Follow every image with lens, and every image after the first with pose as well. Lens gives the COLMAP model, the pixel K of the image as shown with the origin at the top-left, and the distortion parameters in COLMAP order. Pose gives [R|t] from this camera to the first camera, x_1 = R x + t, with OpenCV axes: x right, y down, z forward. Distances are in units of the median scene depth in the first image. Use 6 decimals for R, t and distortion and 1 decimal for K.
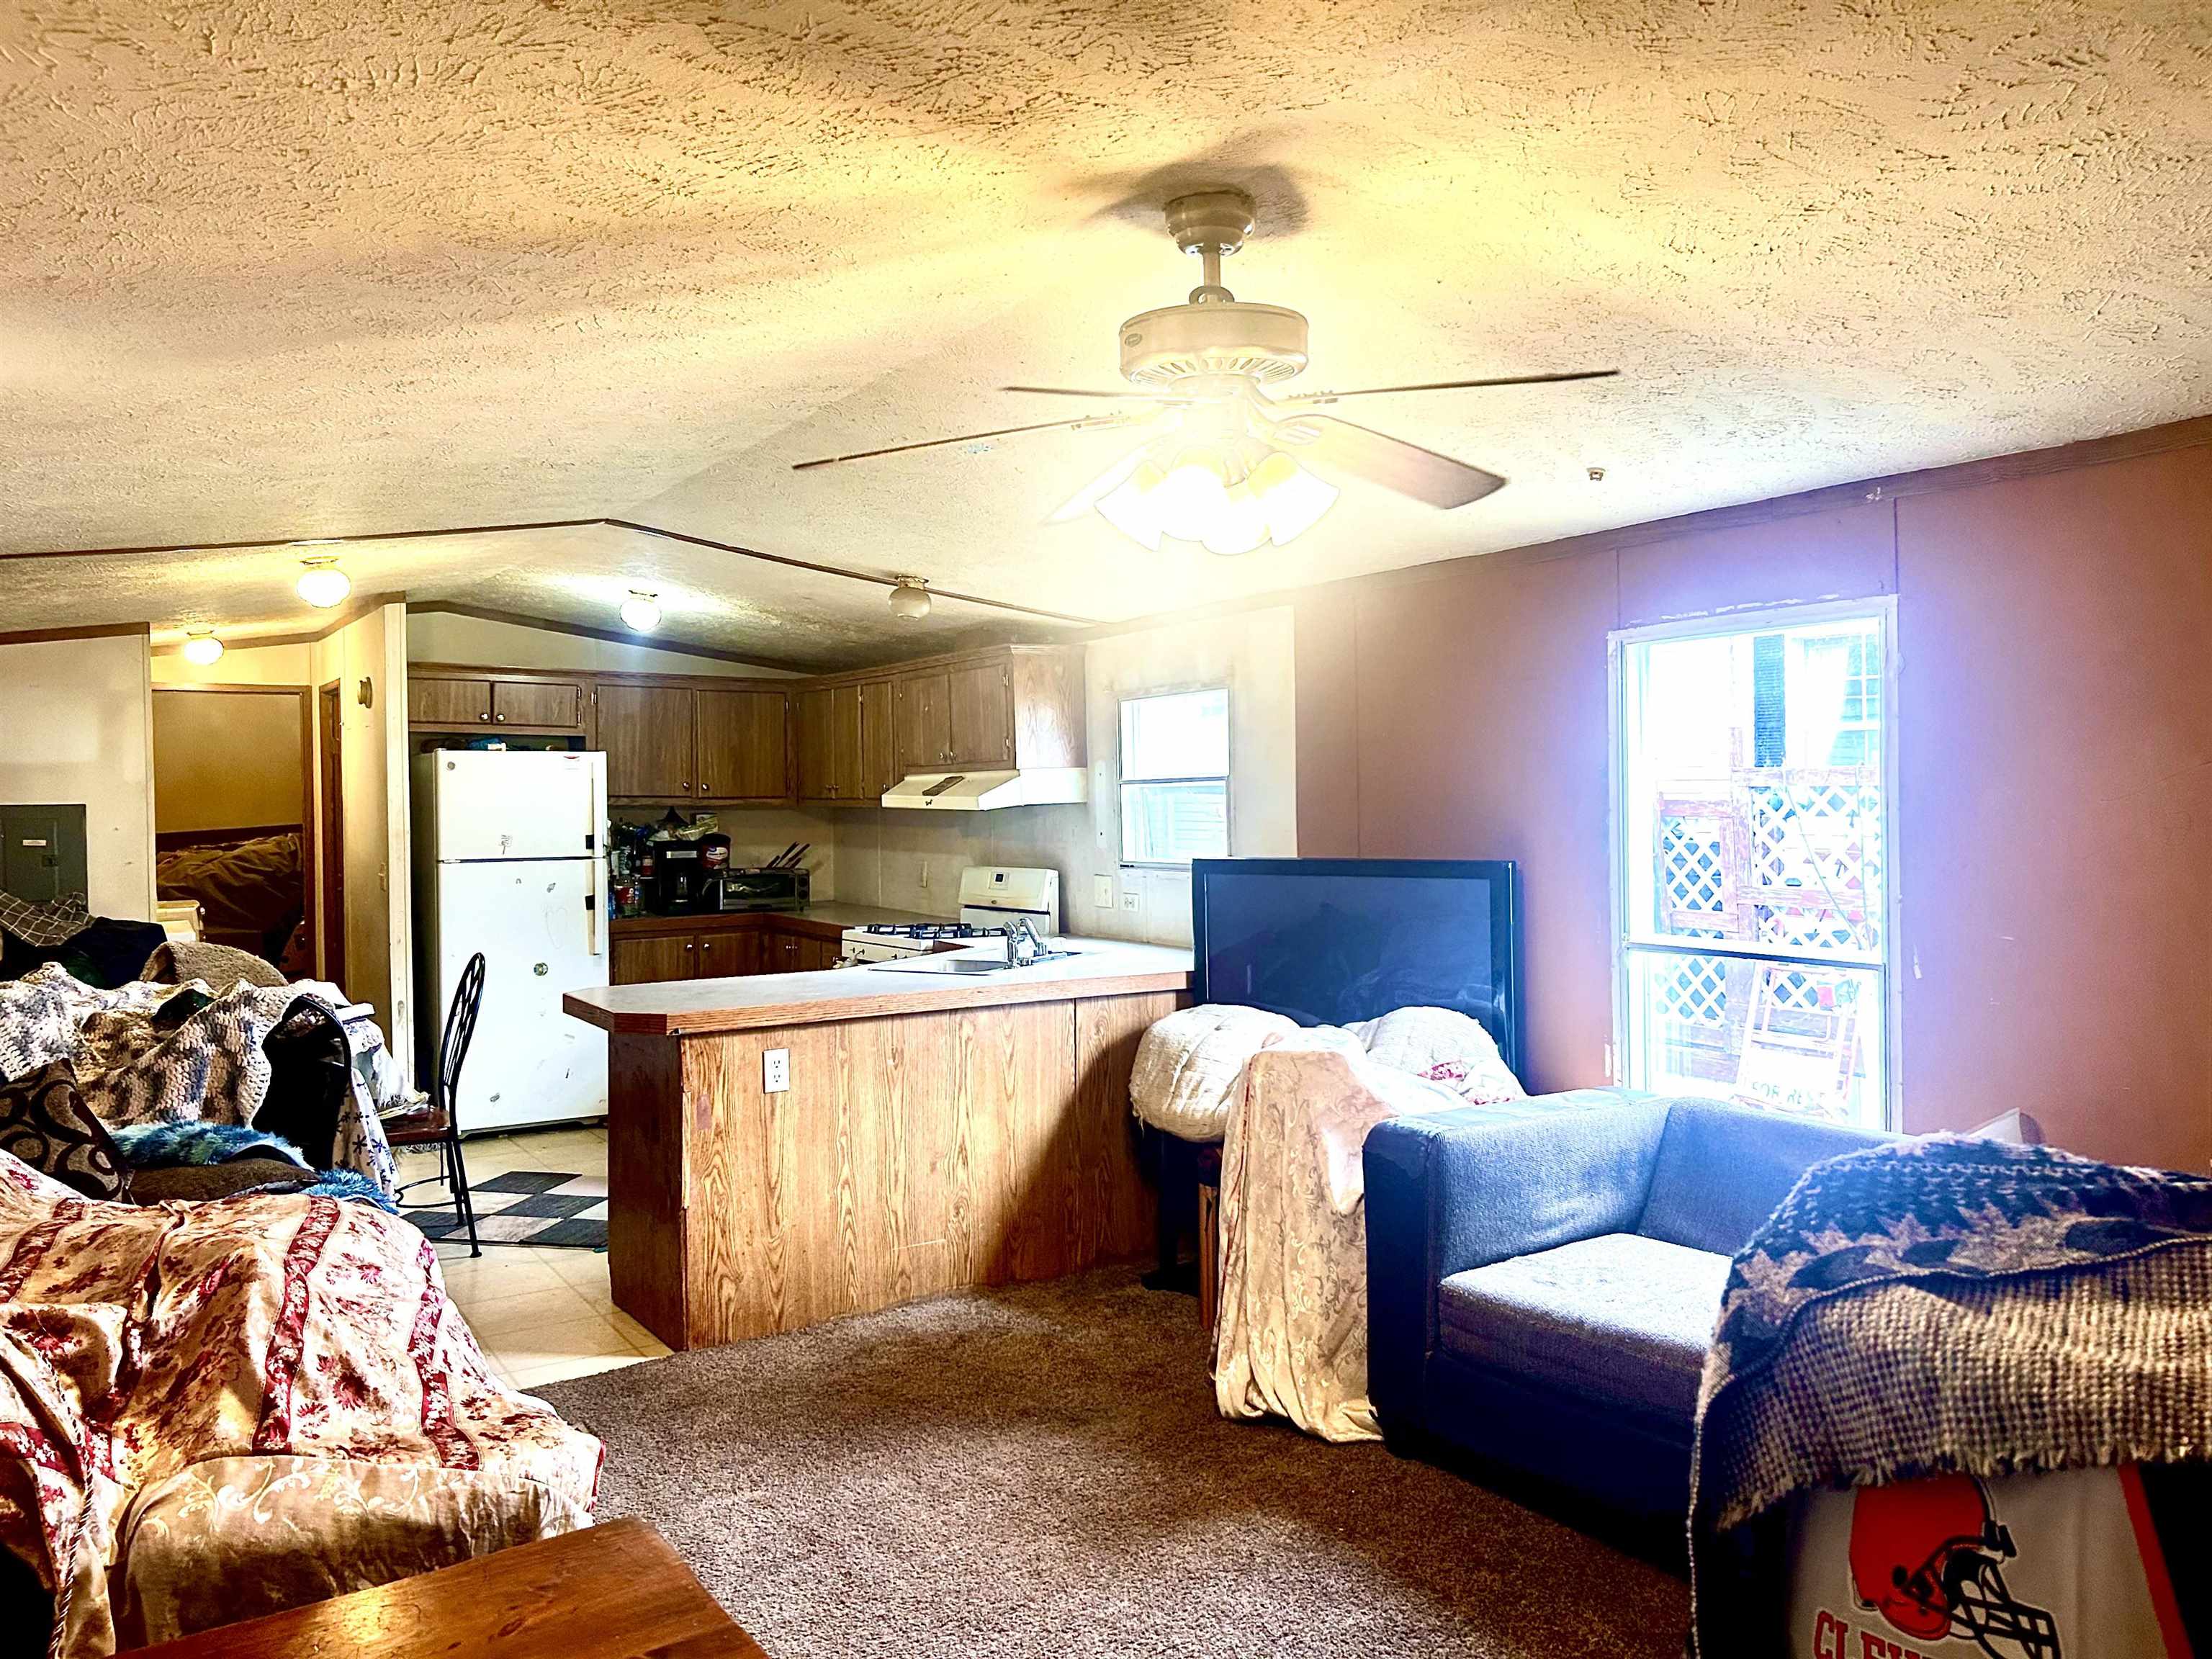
lens RADIAL K [[1675.4, 0, 1106.0], [0, 1675.4, 829.5], [0, 0, 1]] dist [0.089042, -0.124828]
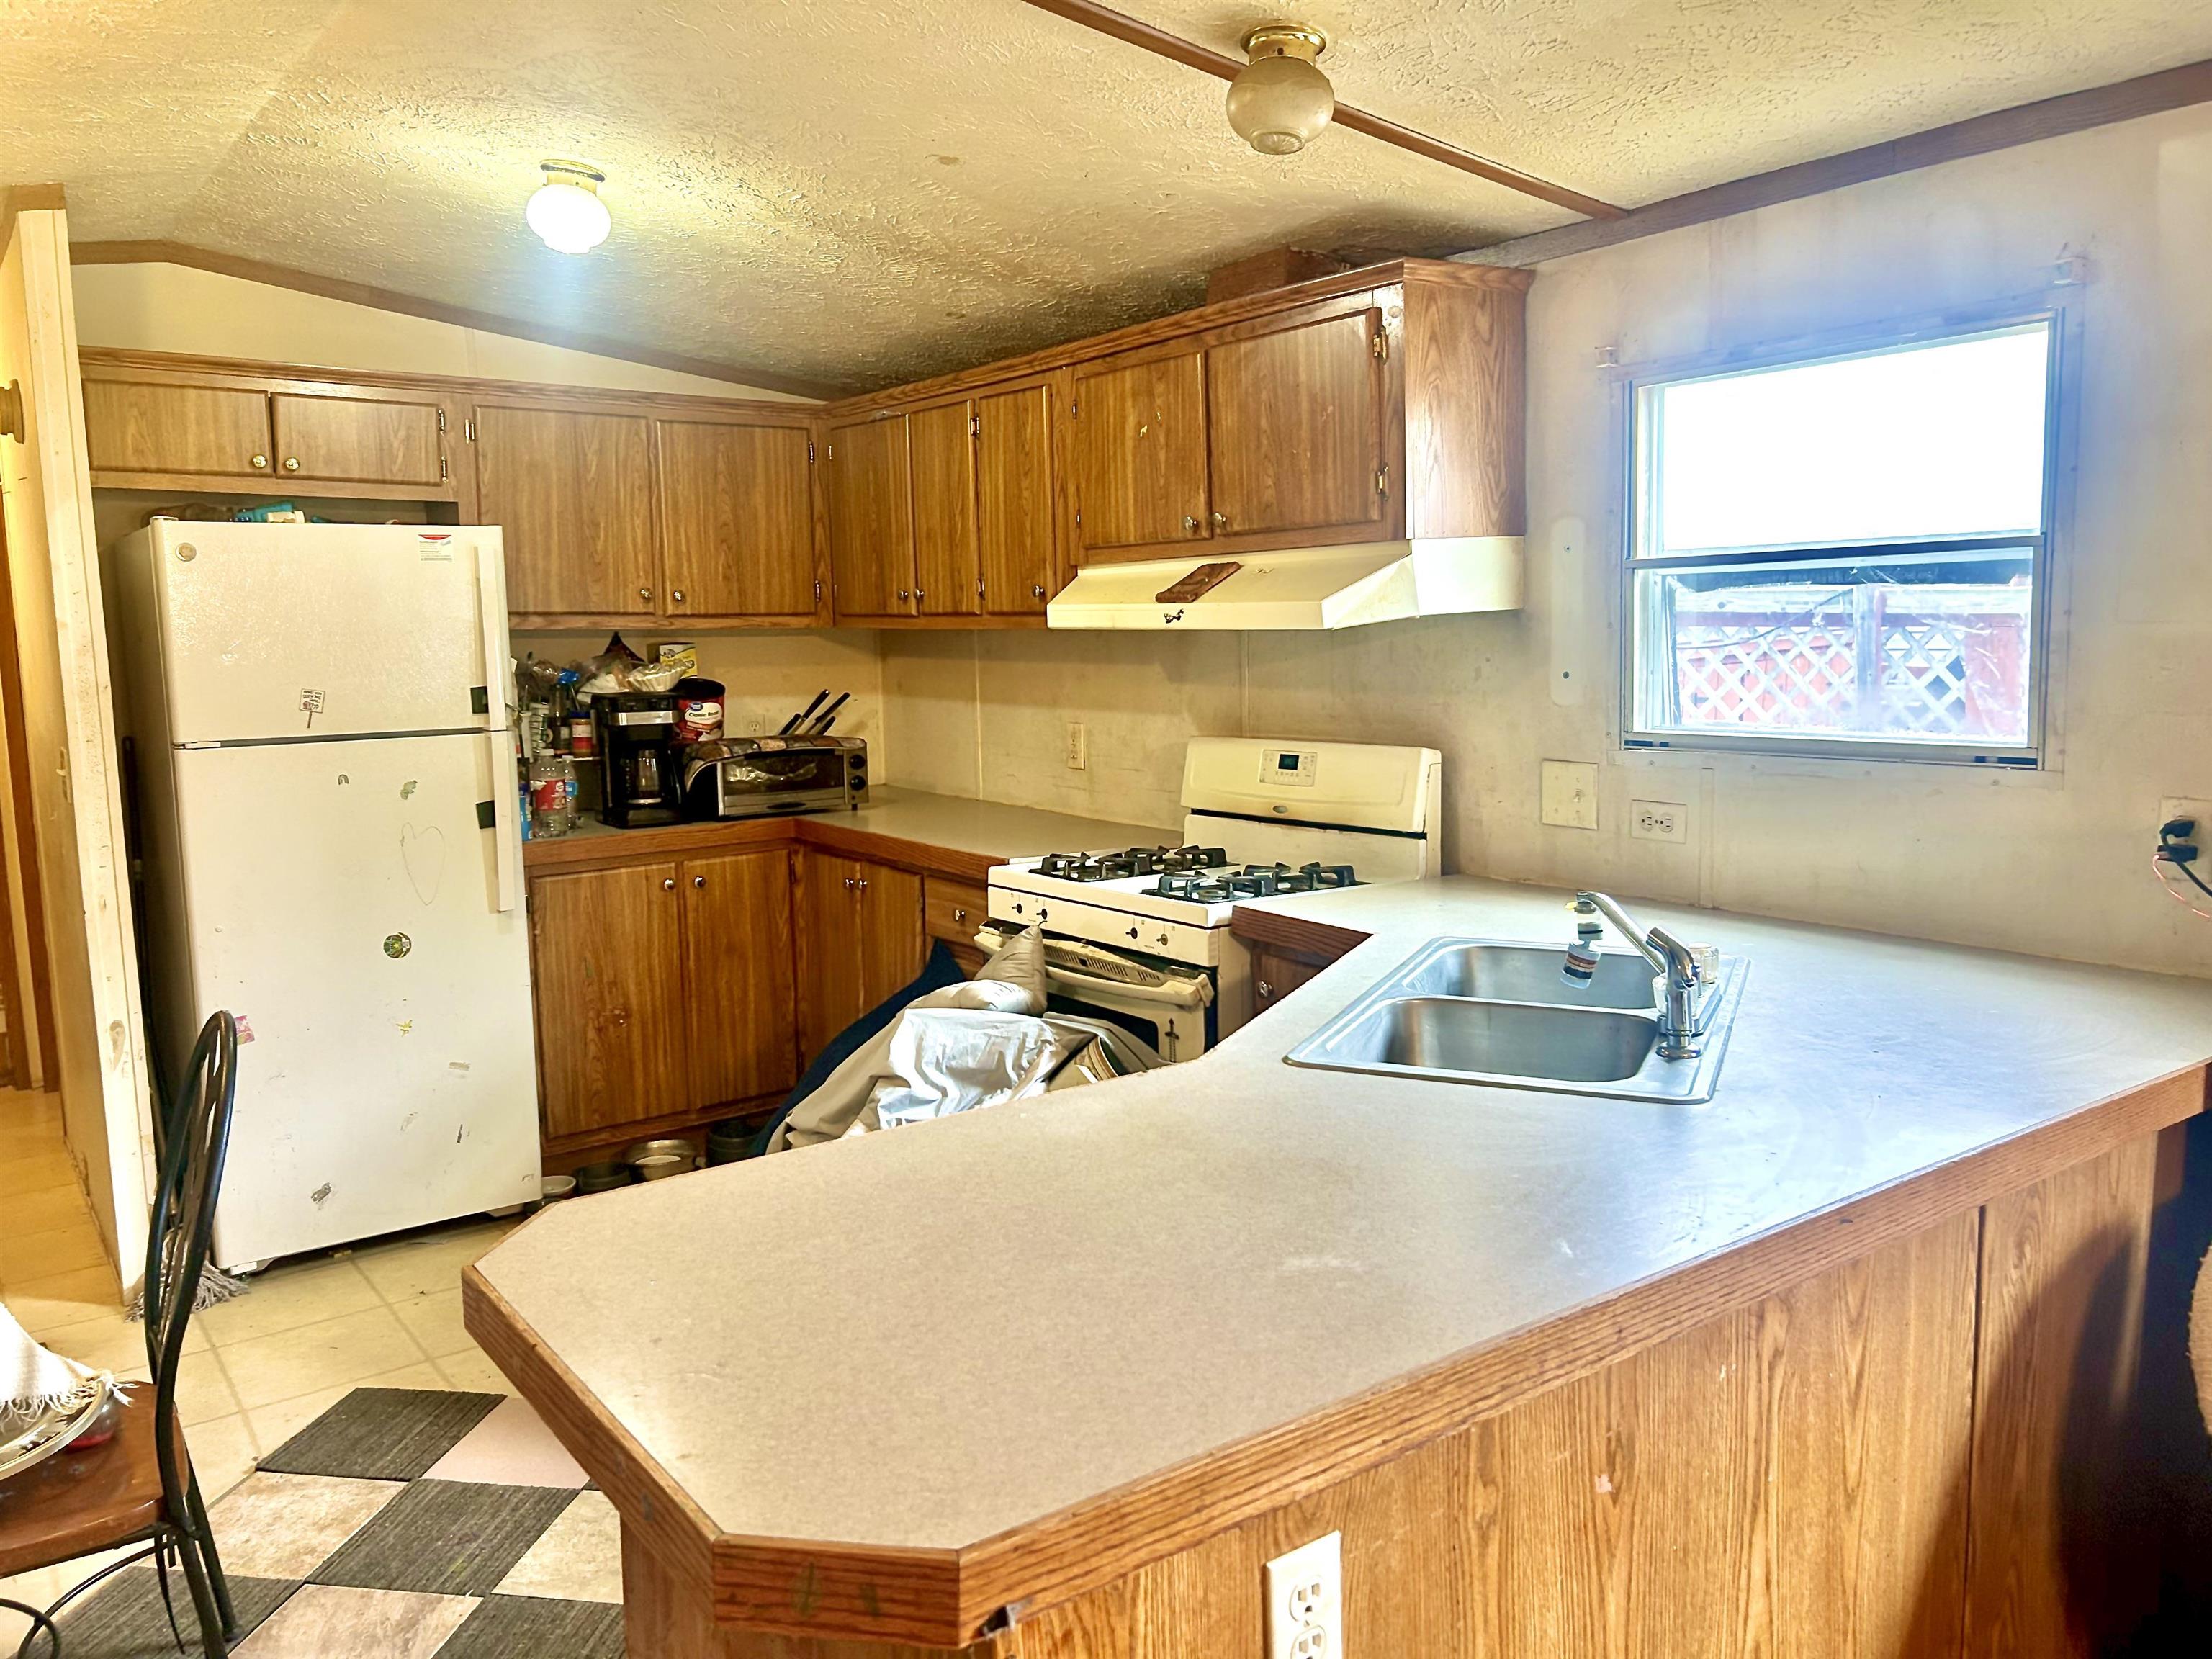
lens RADIAL K [[1675.4, 0, 1106.0], [0, 1675.4, 829.5], [0, 0, 1]] dist [0.089042, -0.124828]
pose [[0.997462, -0.019749, 0.068407, -0.146254], [0.012581, 0.994531, 0.103678, -0.004672], [-0.070081, -0.102554, 0.992256, 0.453719]]
